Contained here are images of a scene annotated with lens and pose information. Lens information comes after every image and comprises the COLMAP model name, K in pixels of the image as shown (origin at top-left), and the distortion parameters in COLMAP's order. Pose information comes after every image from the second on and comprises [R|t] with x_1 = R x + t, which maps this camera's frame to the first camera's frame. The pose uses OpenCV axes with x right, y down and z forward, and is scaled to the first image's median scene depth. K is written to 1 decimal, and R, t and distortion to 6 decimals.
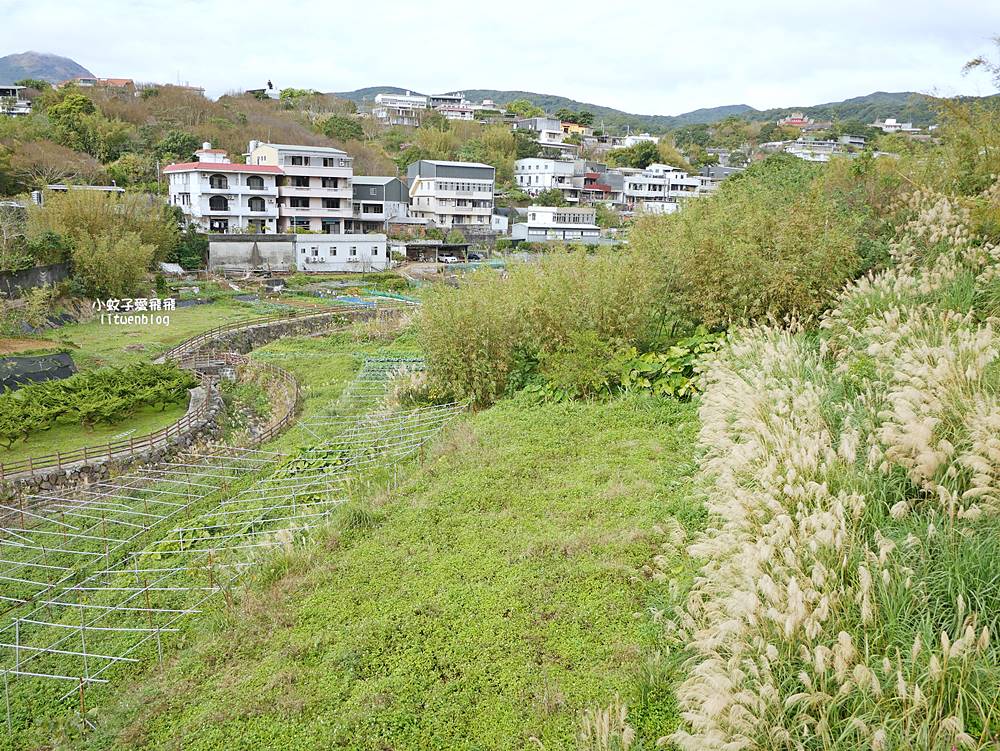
lens RADIAL K [[843.7, 0, 496.9], [0, 843.7, 374.6], [0, 0, 1]] dist [-0.045987, 0.020786]
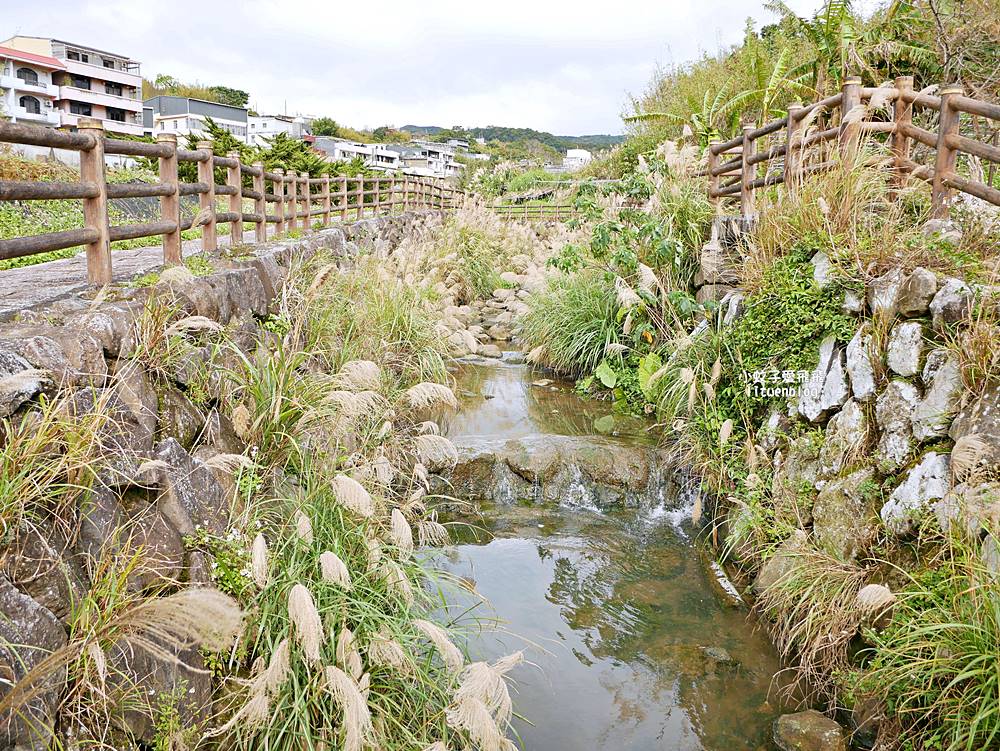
lens RADIAL K [[835.9, 0, 497.5], [0, 835.9, 367.6], [0, 0, 1]] dist [-0.042784, 0.019019]
pose [[0.863148, -0.089267, 0.496998, -0.294183], [0.109675, 0.993896, -0.011959, 0.086099], [-0.492897, 0.064830, 0.867669, 0.142071]]
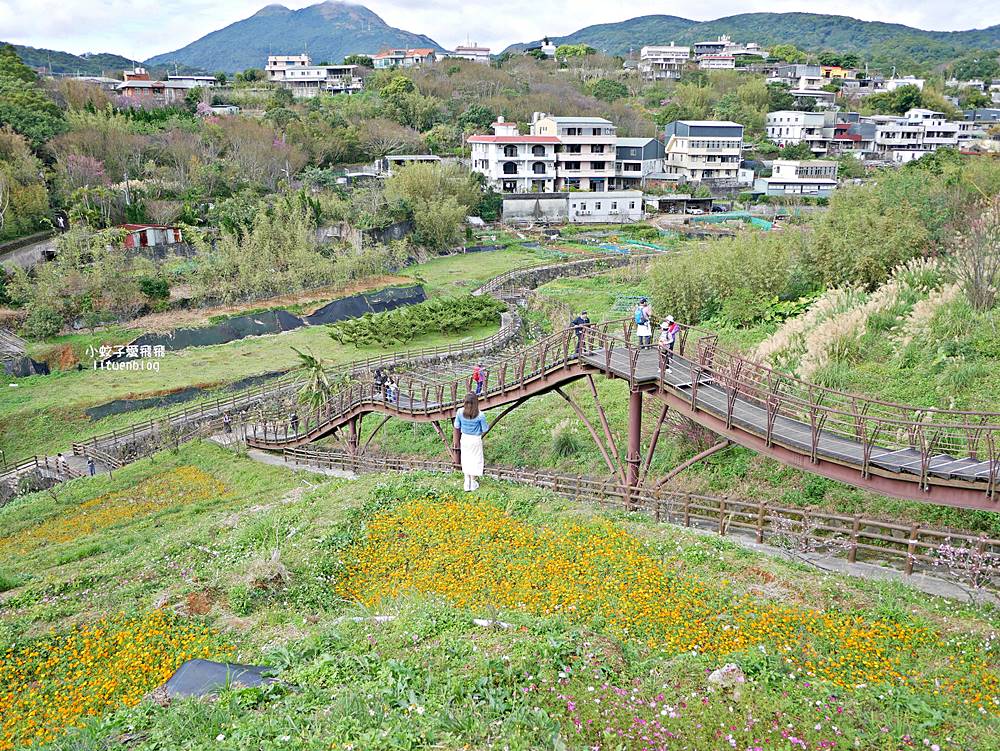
lens RADIAL K [[836.7, 0, 497.8], [0, 836.7, 368.7], [0, 0, 1]] dist [-0.041639, 0.016599]
pose [[0.953688, 0.057634, -0.295223, 0.038228], [-0.035586, 0.996198, 0.079521, -0.001029], [0.298684, -0.065333, 0.952113, -0.212178]]
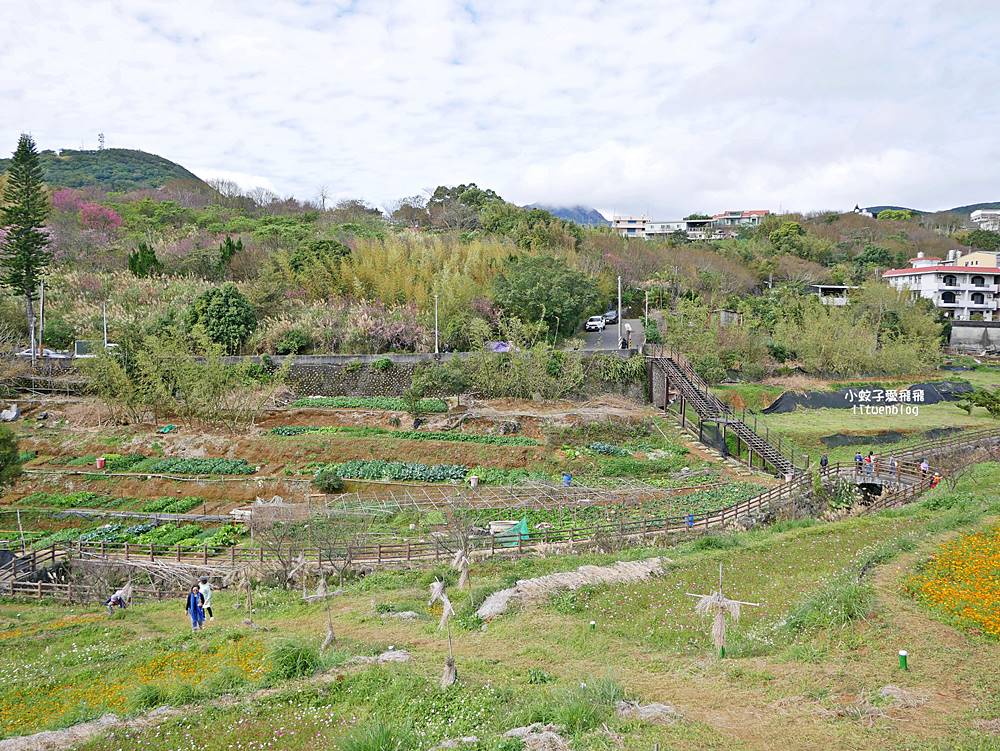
lens RADIAL K [[835.9, 0, 497.5], [0, 835.9, 367.6], [0, 0, 1]] dist [-0.042784, 0.019019]
pose [[0.855997, 0.022208, -0.516503, -0.245693], [-0.099830, 0.987374, -0.122993, 0.109100], [0.507250, 0.156844, 0.847406, -0.344300]]
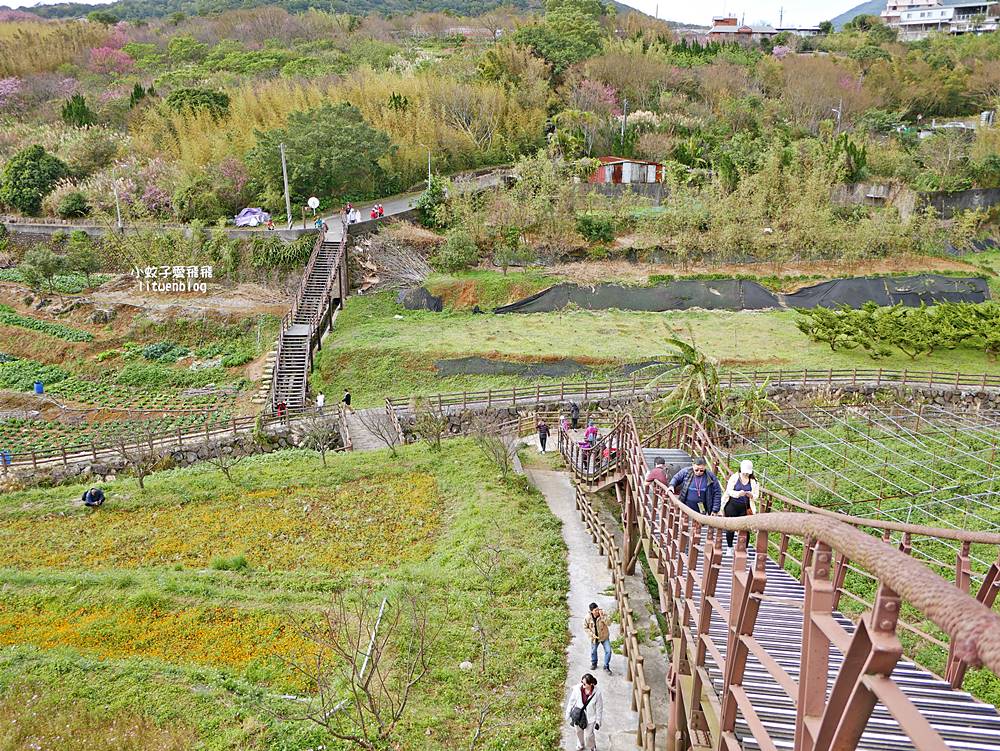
lens RADIAL K [[835.9, 0, 497.5], [0, 835.9, 367.6], [0, 0, 1]] dist [-0.042784, 0.019019]
pose [[0.537690, 0.234097, -0.809993, -0.000506], [-0.162306, 0.971453, 0.173019, 0.000788], [0.827373, 0.038437, 0.560336, -0.018881]]
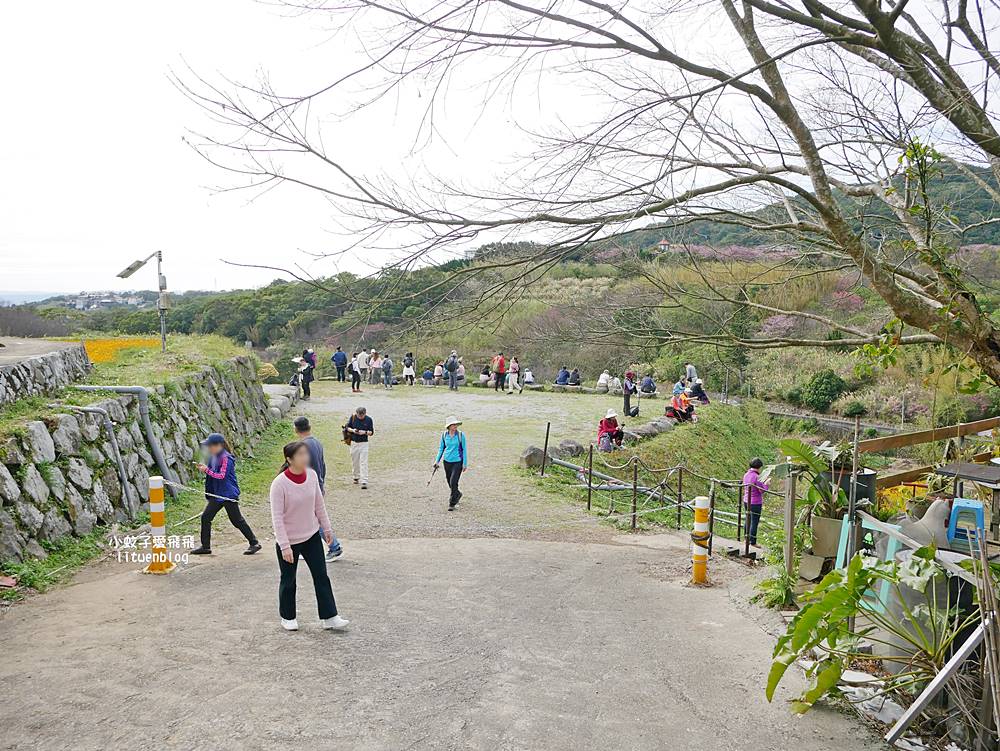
lens RADIAL K [[835.9, 0, 497.5], [0, 835.9, 367.6], [0, 0, 1]] dist [-0.042784, 0.019019]
pose [[-0.116818, 0.071486, -0.990577, 0.276307], [-0.203666, 0.974484, 0.094342, -0.011784], [0.972046, 0.212768, -0.099278, -0.238714]]
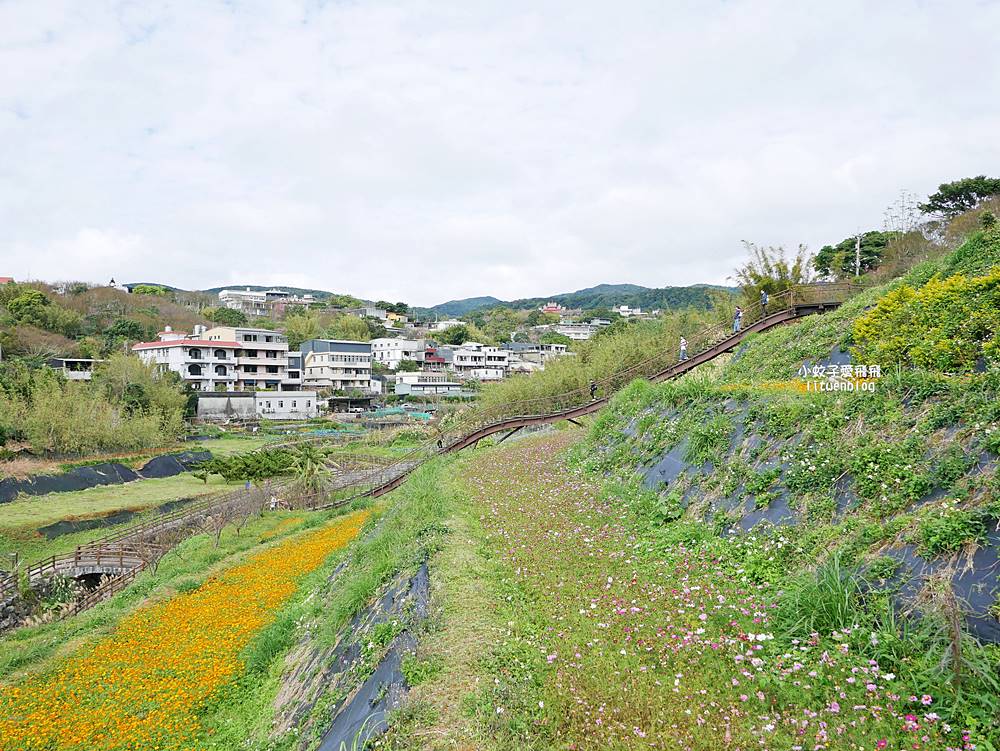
lens RADIAL K [[835.9, 0, 497.5], [0, 835.9, 367.6], [0, 0, 1]] dist [-0.042784, 0.019019]
pose [[0.958695, -0.031704, 0.282663, -0.224883], [0.095031, 0.972366, -0.213247, 0.103212], [-0.268091, 0.231300, 0.935215, -0.308464]]
